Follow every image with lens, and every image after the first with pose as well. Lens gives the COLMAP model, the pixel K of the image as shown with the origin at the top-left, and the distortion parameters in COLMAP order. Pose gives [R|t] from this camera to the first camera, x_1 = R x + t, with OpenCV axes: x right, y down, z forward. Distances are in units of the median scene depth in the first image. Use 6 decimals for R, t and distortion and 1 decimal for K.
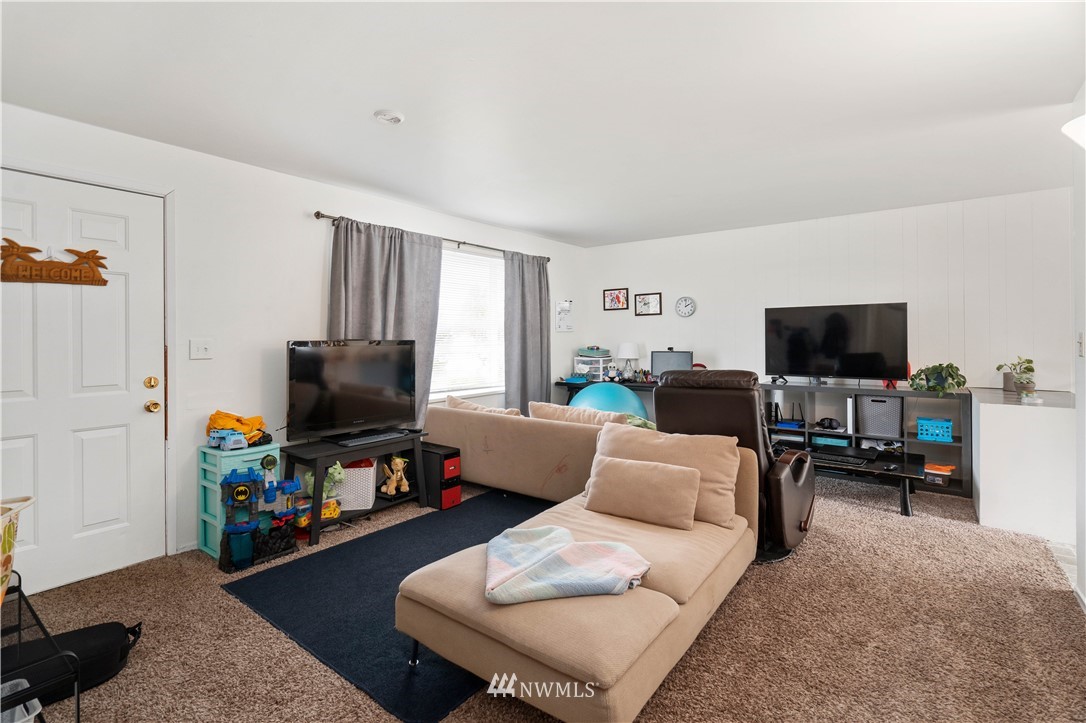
lens RADIAL K [[506.2, 0, 561.9], [0, 506.2, 330.8], [0, 0, 1]] dist [-0.004846, 0.000298]
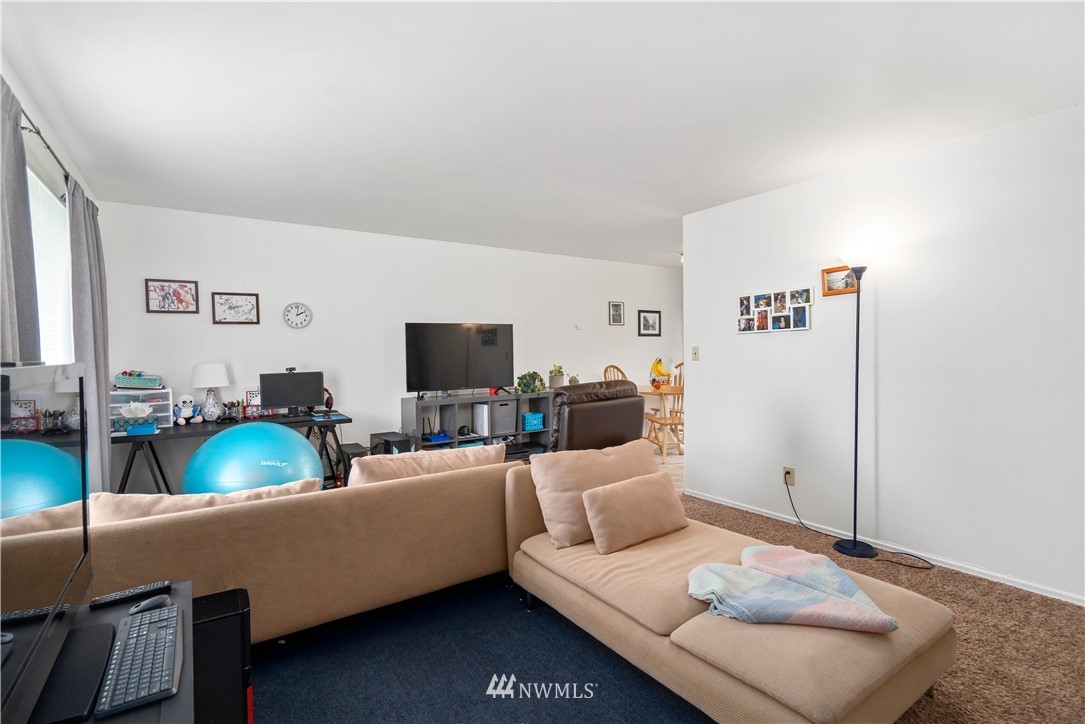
lens RADIAL K [[505.7, 0, 539.7], [0, 505.7, 355.1], [0, 0, 1]] dist [-0.004846, 0.000298]
pose [[0.346391, -0.010174, 0.938035, -0.425461], [0.000507, 0.999943, 0.010658, 0.006407], [-0.938090, -0.003216, 0.346376, 0.445240]]
